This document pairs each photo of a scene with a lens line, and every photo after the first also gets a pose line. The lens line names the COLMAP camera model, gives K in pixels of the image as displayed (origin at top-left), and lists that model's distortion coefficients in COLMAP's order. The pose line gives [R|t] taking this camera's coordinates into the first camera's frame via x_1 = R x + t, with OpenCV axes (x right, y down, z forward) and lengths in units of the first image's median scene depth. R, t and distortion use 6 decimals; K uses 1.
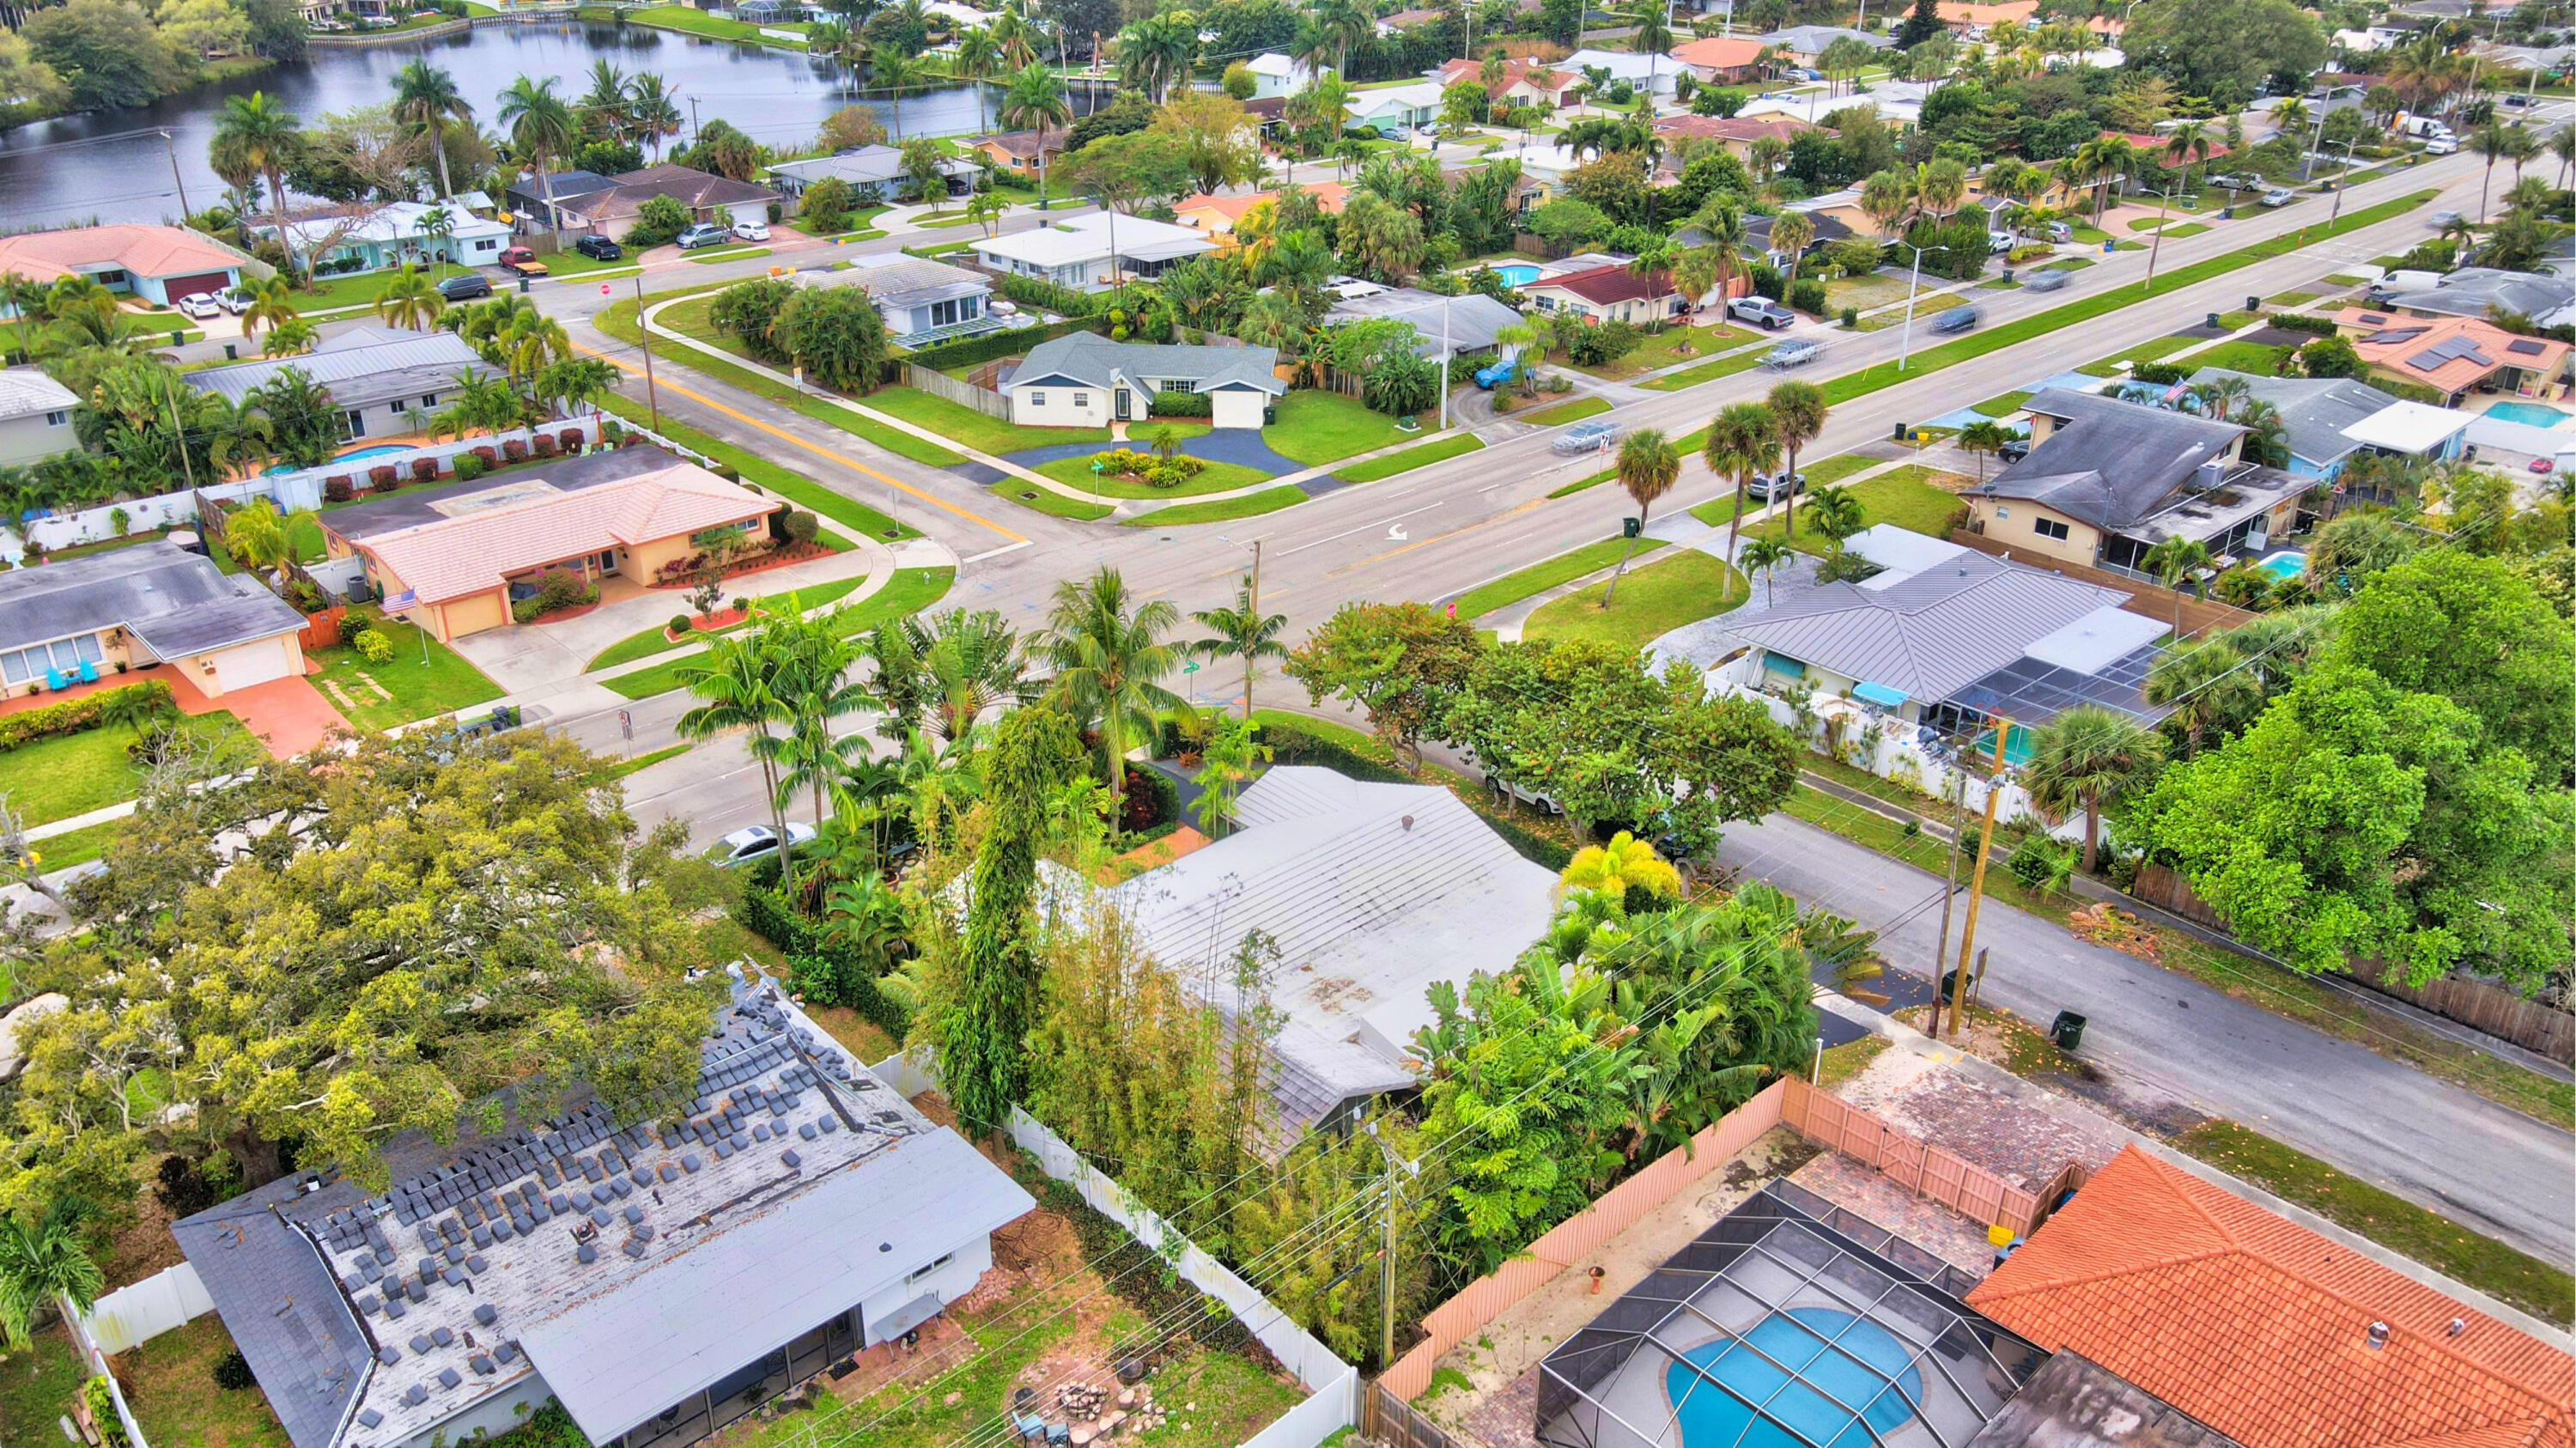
lens RADIAL K [[1909.3, 0, 1288.0], [0, 1909.3, 724.0], [0, 0, 1]] dist [0.005628, 0.008906]
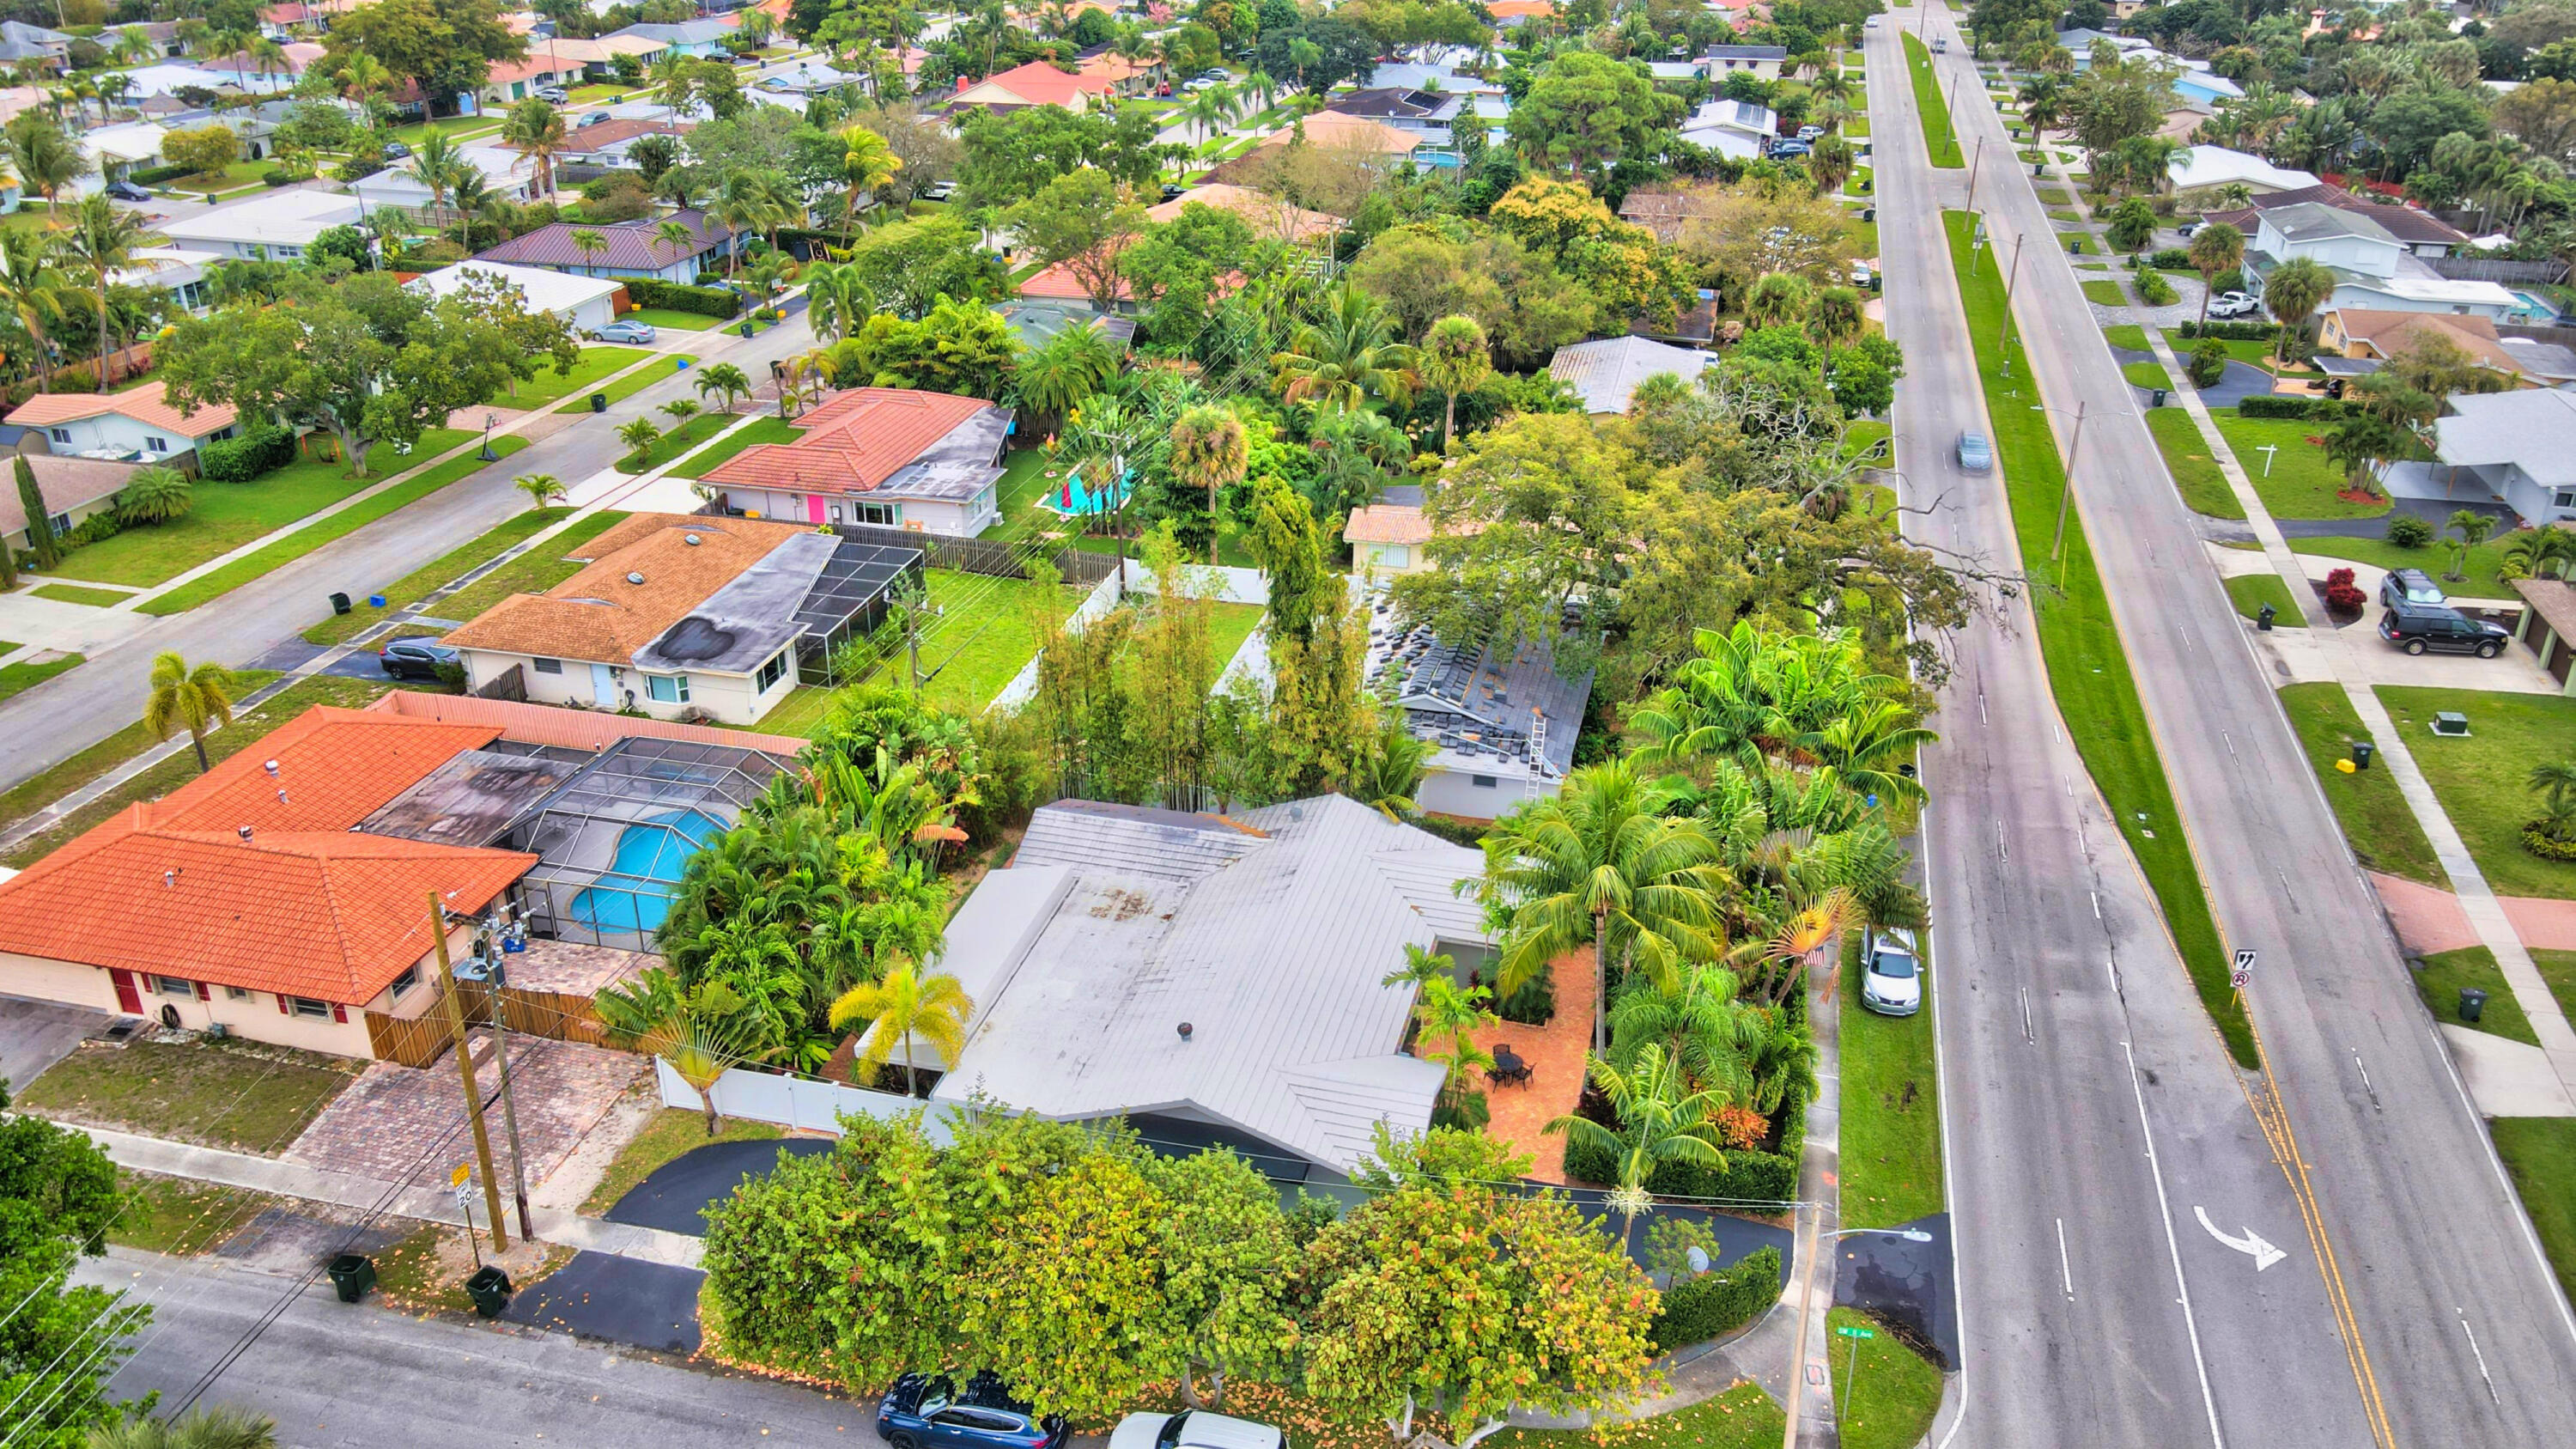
lens RADIAL K [[1909.4, 0, 1288.0], [0, 1909.4, 724.5], [0, 0, 1]] dist [0.005628, 0.008906]
pose [[-0.837053, 0.238119, -0.492586, 0.246835], [-0.241875, 0.646513, 0.723545, -0.393017], [0.490753, 0.724790, -0.483571, 0.830940]]
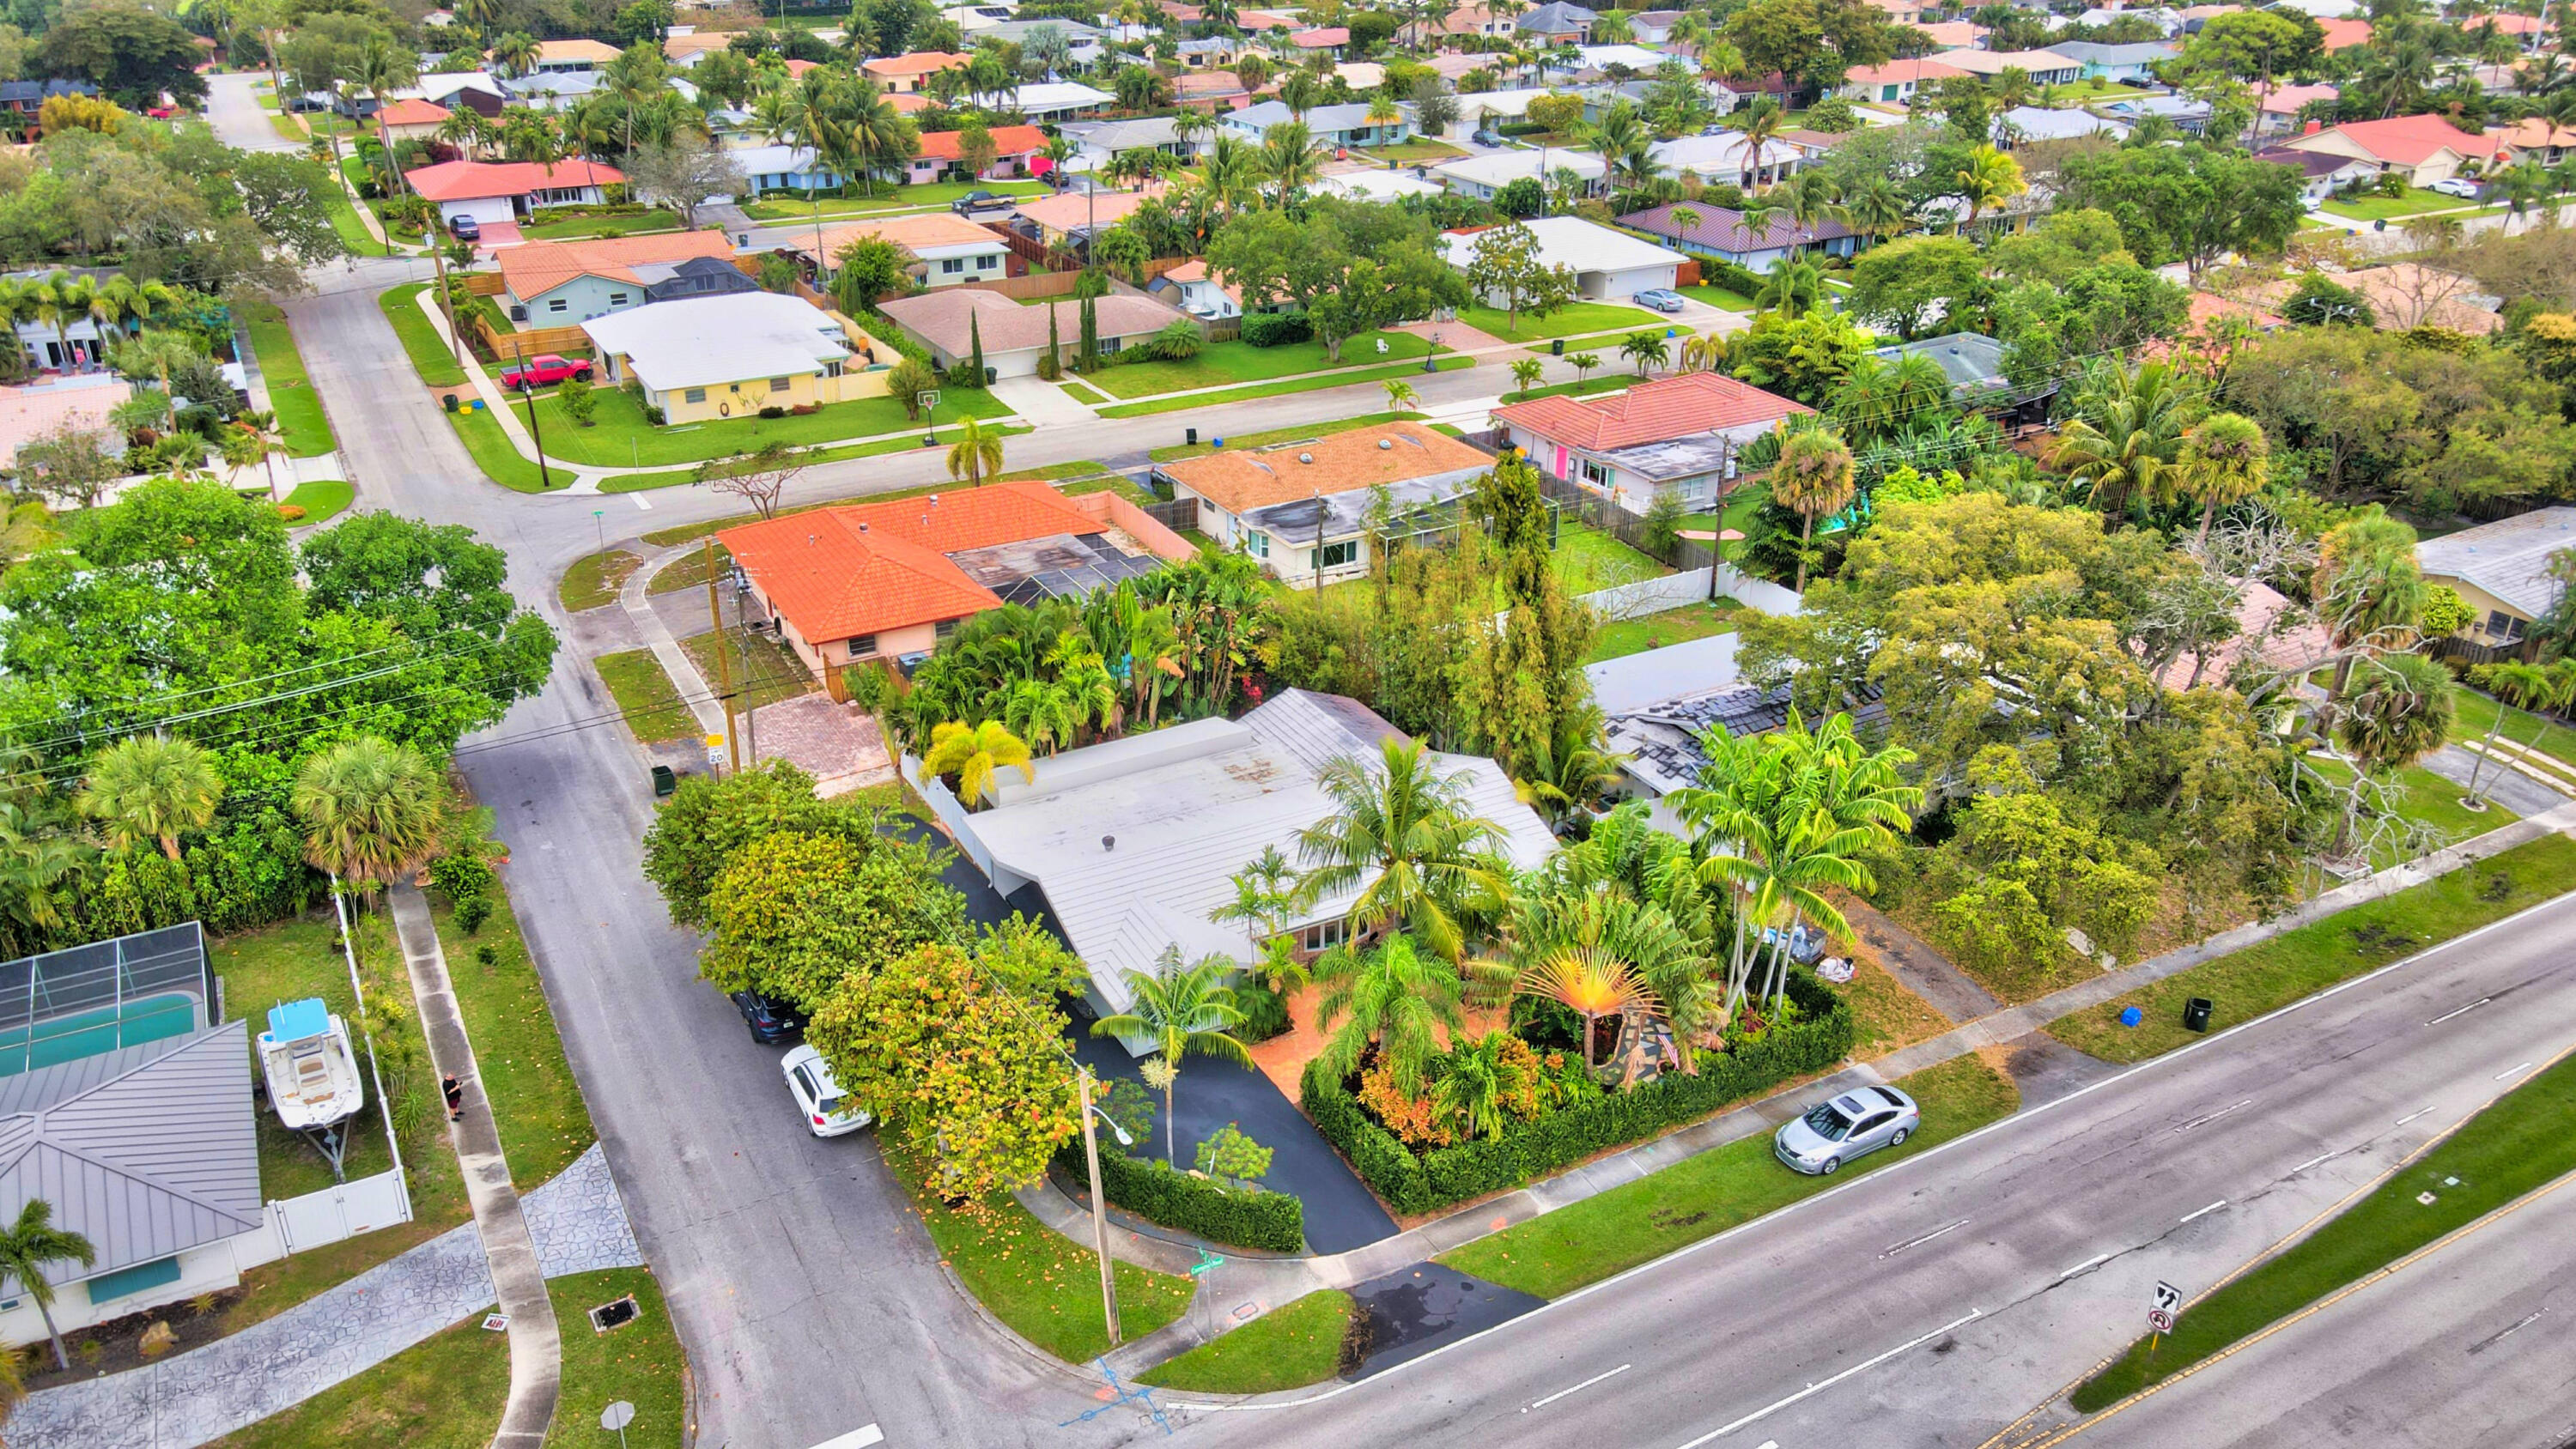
lens RADIAL K [[1901.8, 0, 1288.0], [0, 1901.8, 724.5], [0, 0, 1]] dist [-0.003827, 0.004060]
pose [[-0.971102, -0.100680, 0.216388, -0.145843], [0.107703, 0.624227, 0.773784, -0.460071], [-0.212980, 0.774729, -0.595344, 0.954812]]
